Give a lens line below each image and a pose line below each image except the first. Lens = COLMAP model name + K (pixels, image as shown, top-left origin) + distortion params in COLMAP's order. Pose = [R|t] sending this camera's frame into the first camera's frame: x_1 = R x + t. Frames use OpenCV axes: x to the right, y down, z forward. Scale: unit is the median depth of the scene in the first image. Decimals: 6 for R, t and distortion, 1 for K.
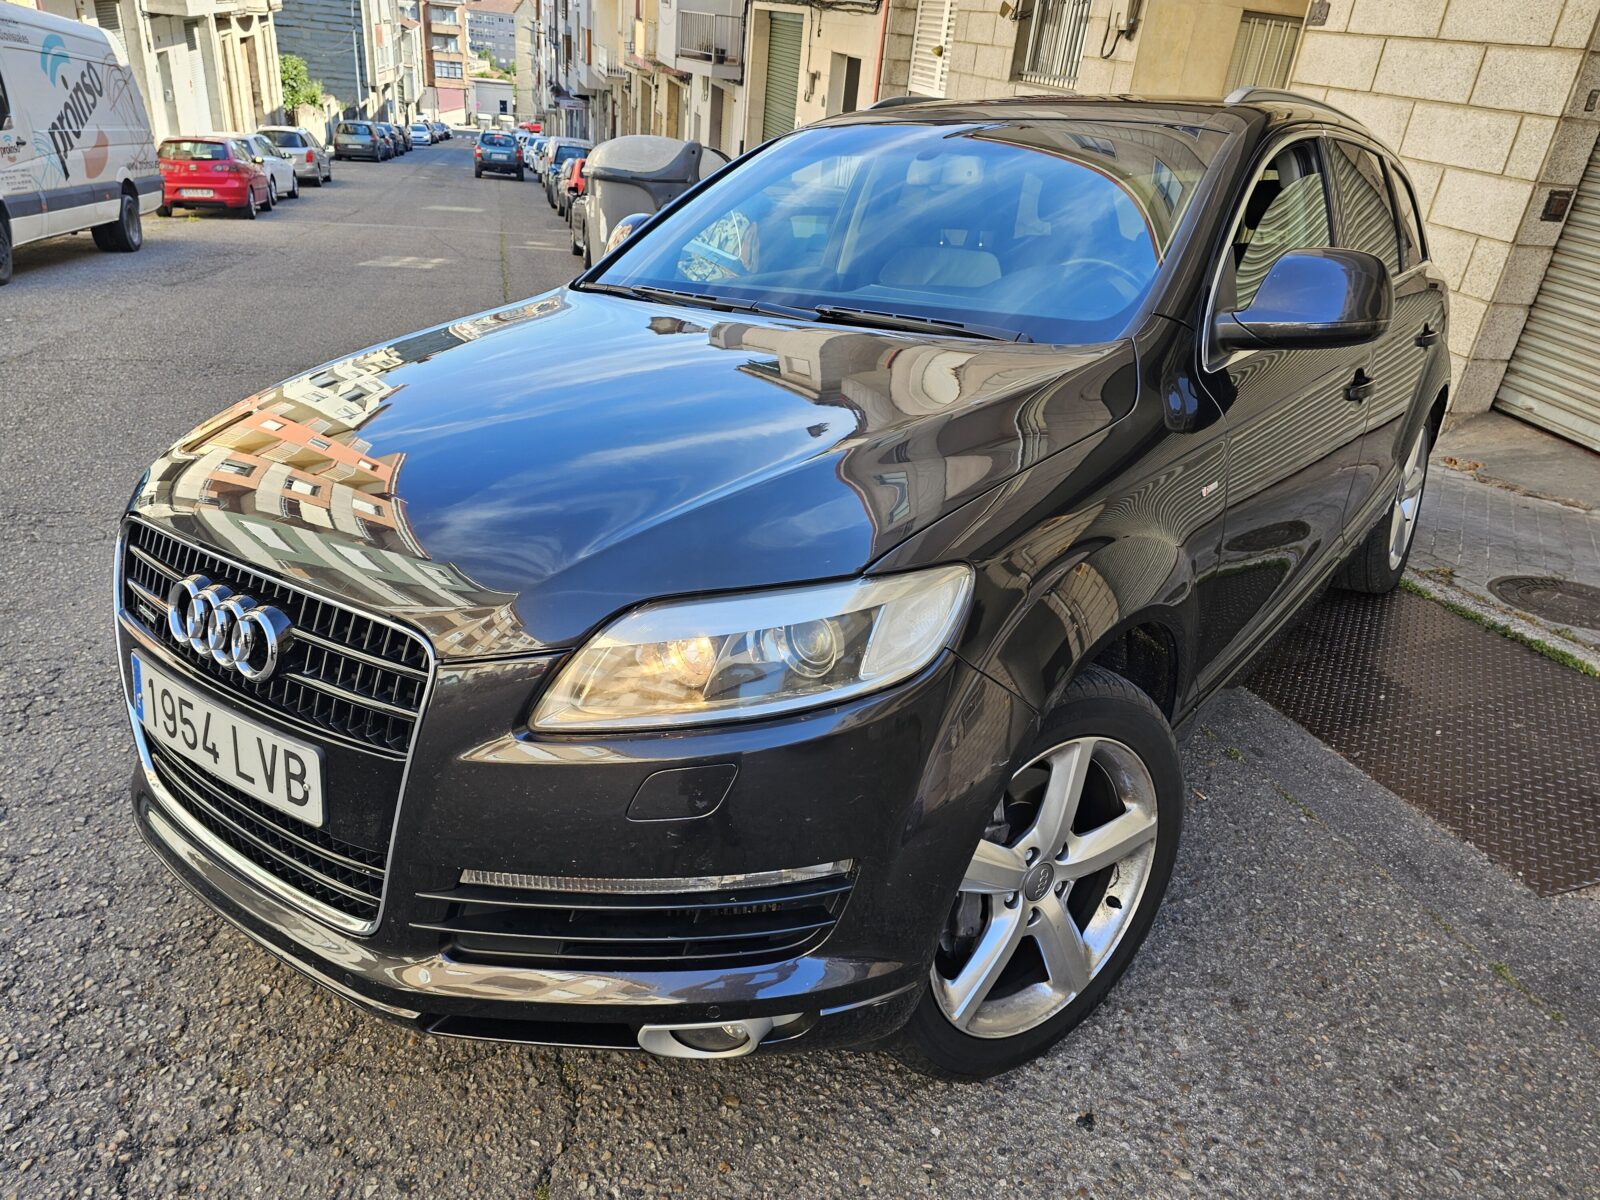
lens RADIAL K [[1086.7, 0, 795.1], [0, 1086.7, 608.2], [0, 0, 1]] dist [0.038338, -0.045561]
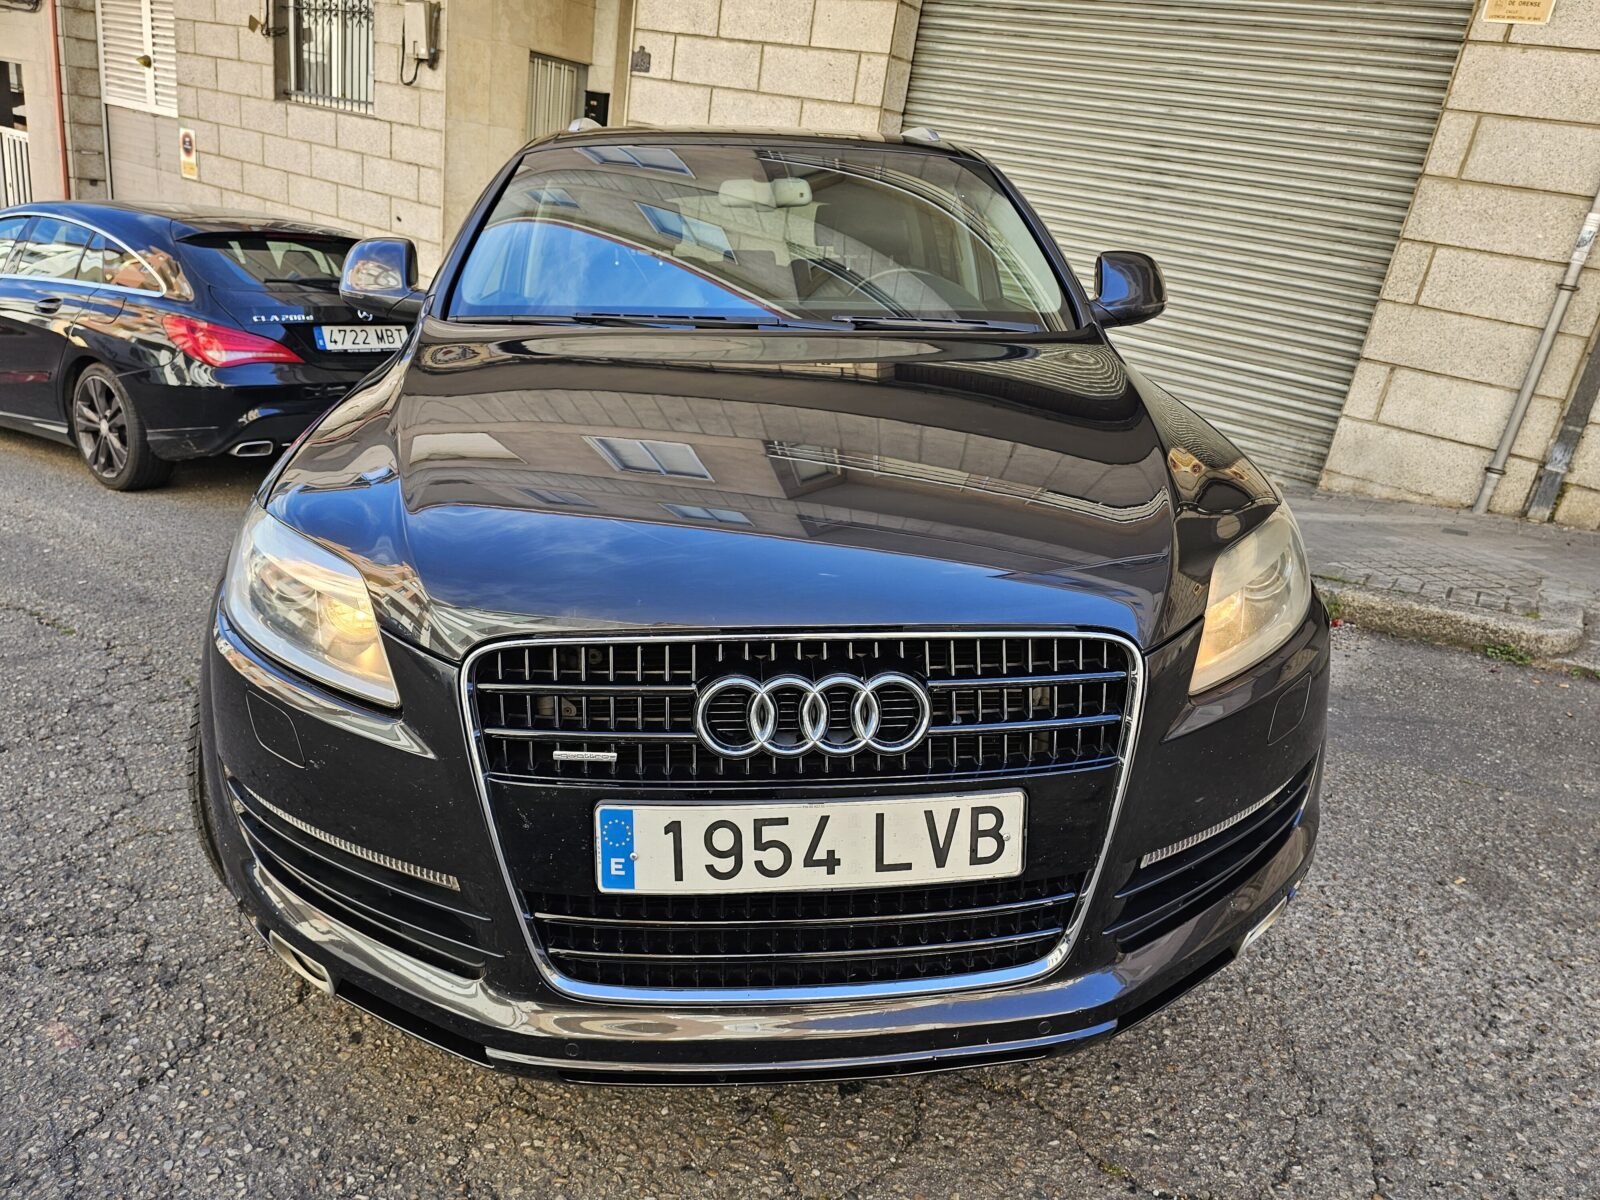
lens RADIAL K [[1086.7, 0, 810.3], [0, 1086.7, 591.0], [0, 0, 1]] dist [0.038338, -0.045561]
pose [[0.748932, -0.216187, 0.626390, -0.170185], [0.238999, 0.969785, 0.048948, -0.019090], [-0.618046, 0.113048, 0.777971, 0.055552]]
